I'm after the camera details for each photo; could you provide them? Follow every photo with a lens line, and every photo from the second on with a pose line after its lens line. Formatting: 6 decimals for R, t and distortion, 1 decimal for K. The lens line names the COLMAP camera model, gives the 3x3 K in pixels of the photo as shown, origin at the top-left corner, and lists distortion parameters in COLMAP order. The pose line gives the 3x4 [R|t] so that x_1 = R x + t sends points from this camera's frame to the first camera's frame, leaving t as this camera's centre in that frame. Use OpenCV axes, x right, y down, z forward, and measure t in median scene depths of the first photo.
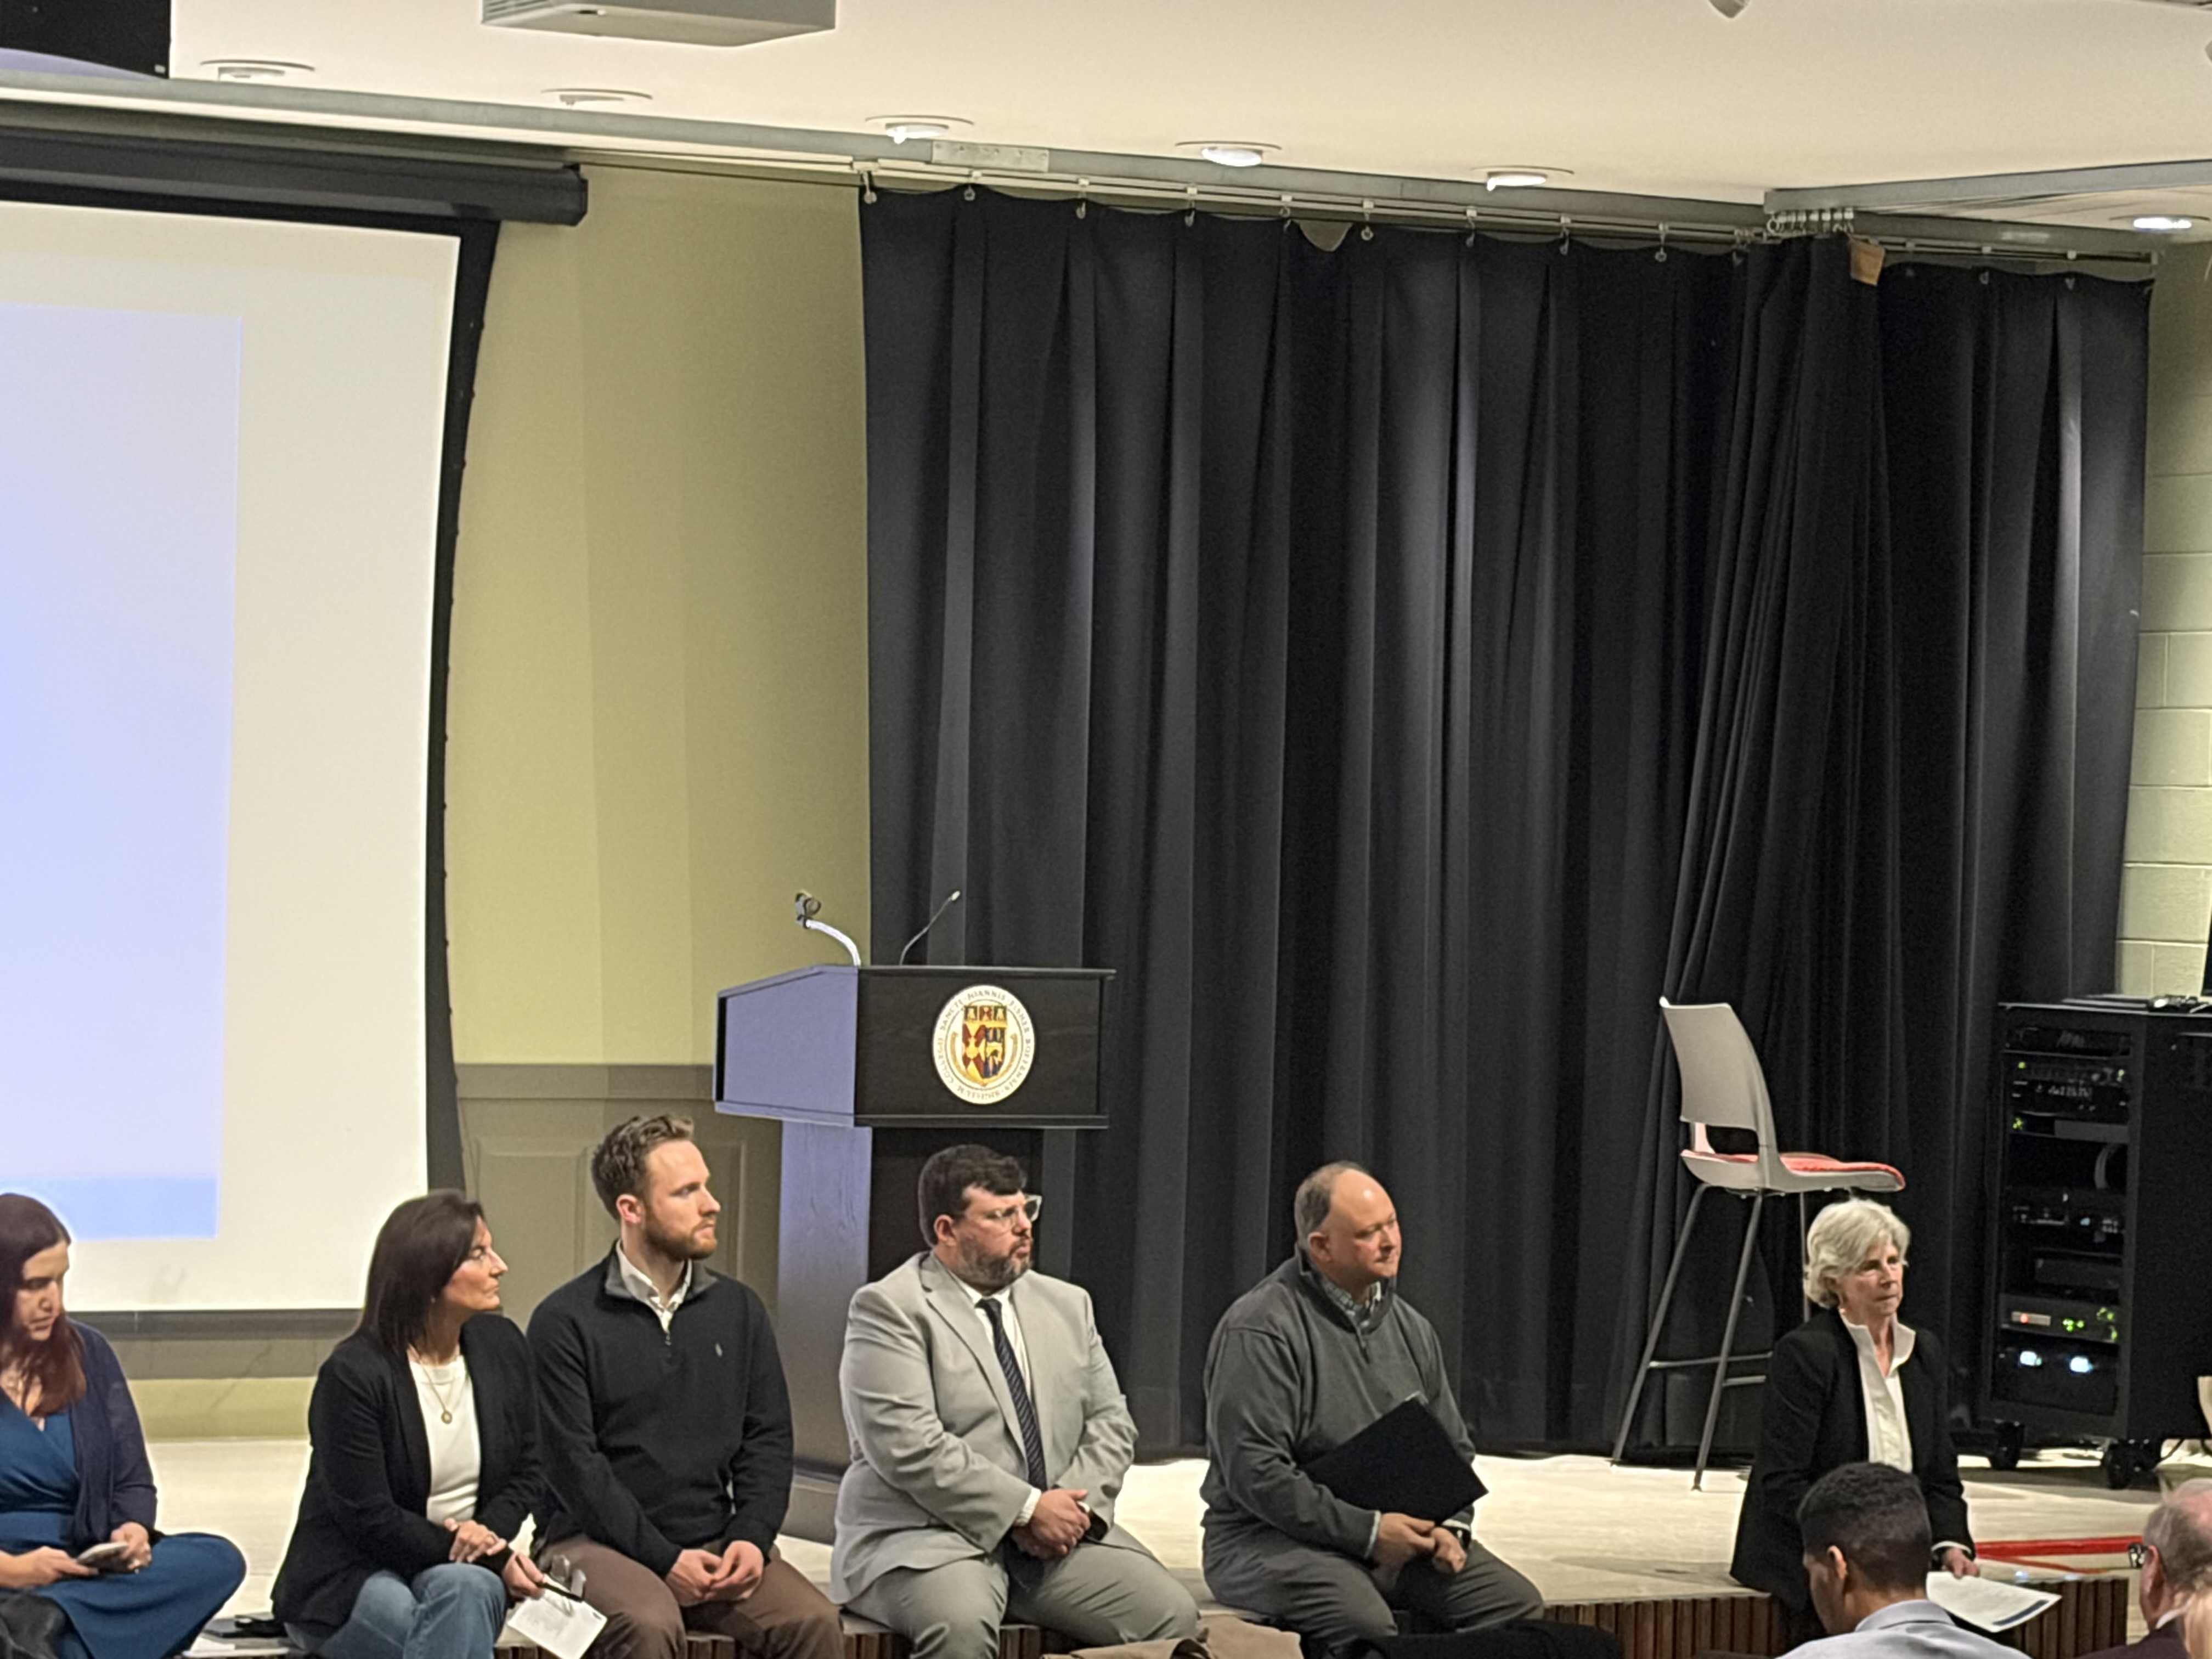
lens RADIAL K [[6923.9, 0, 1106.8], [0, 6923.9, 845.5], [0, 0, 1]] dist [0.286324, 0.000000]
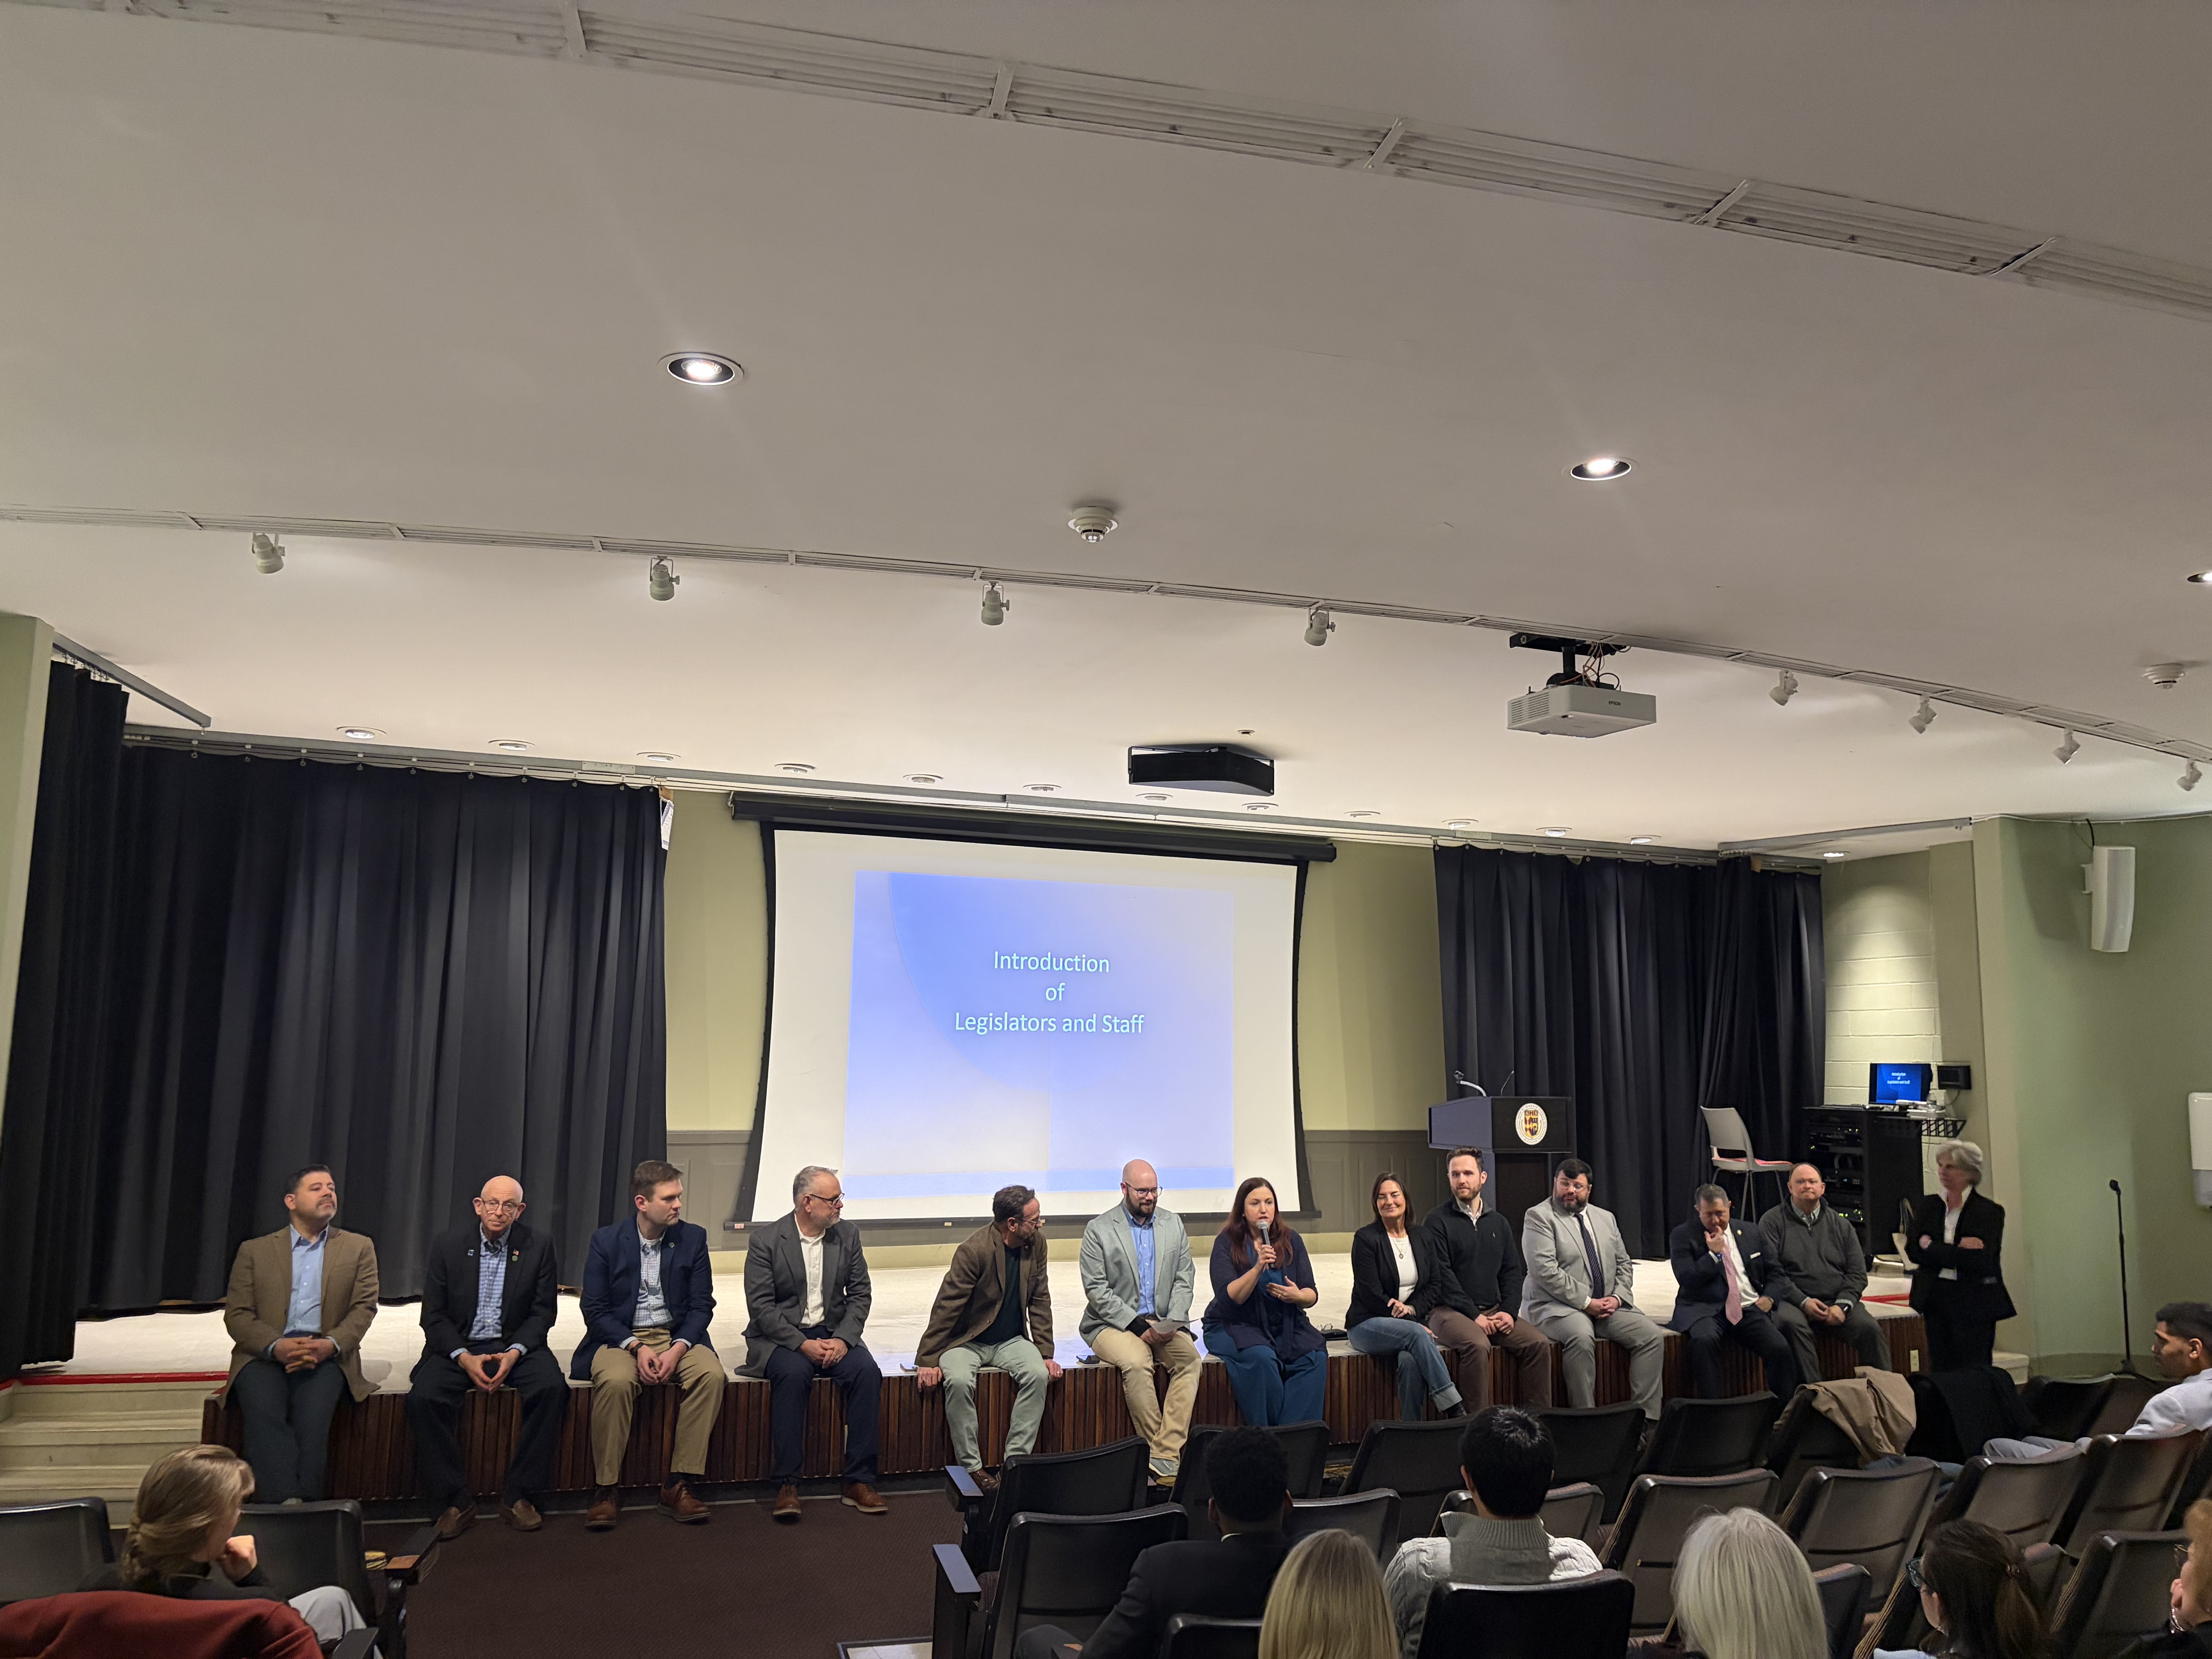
lens RADIAL K [[1653.1, 0, 1093.3], [0, 1653.1, 837.0], [0, 0, 1]] dist [0.061770, -0.055815]
pose [[0.996573, -0.023691, -0.079253, -0.141712], [0.012293, 0.989887, -0.141321, 0.005843], [0.081800, 0.139863, 0.986786, 0.274096]]
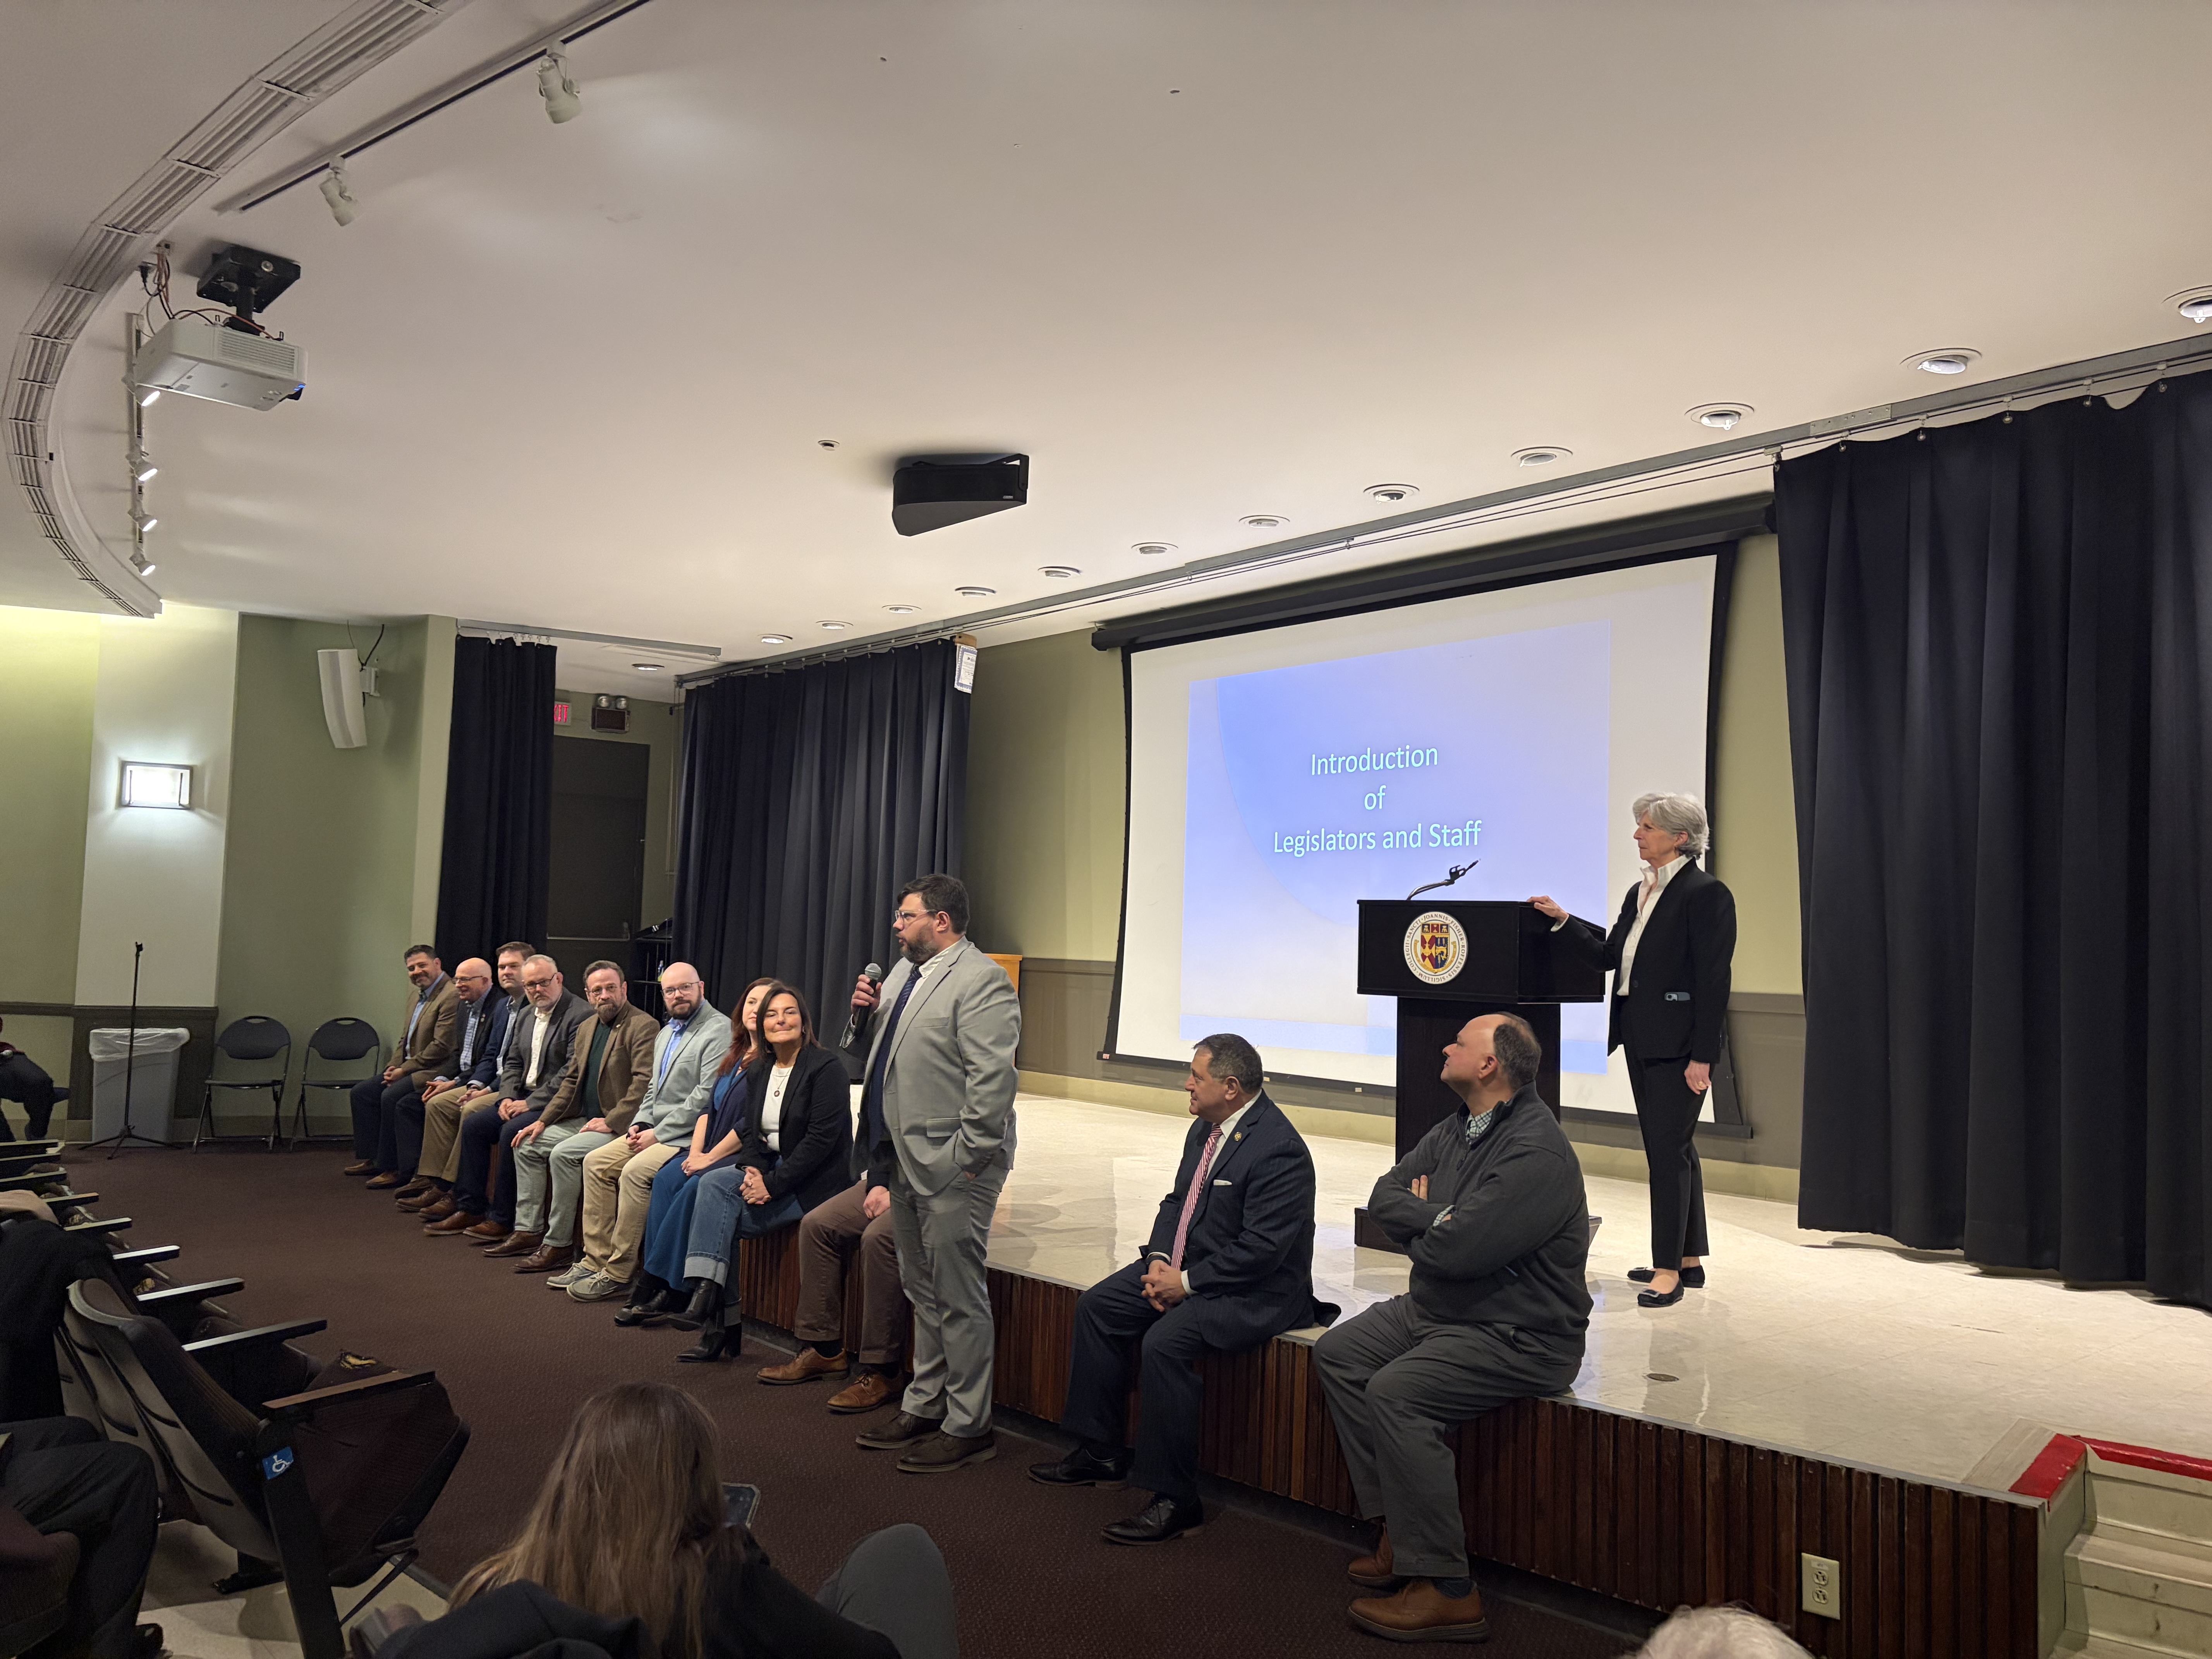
lens RADIAL K [[1653.1, 0, 1105.1], [0, 1653.1, 834.8], [0, 0, 1]] dist [0.061770, -0.055815]
pose [[0.242735, -0.084015, -0.966448, 0.337846], [-0.028006, 0.995221, -0.093551, 0.040487], [0.969688, 0.049775, 0.239222, 0.821461]]
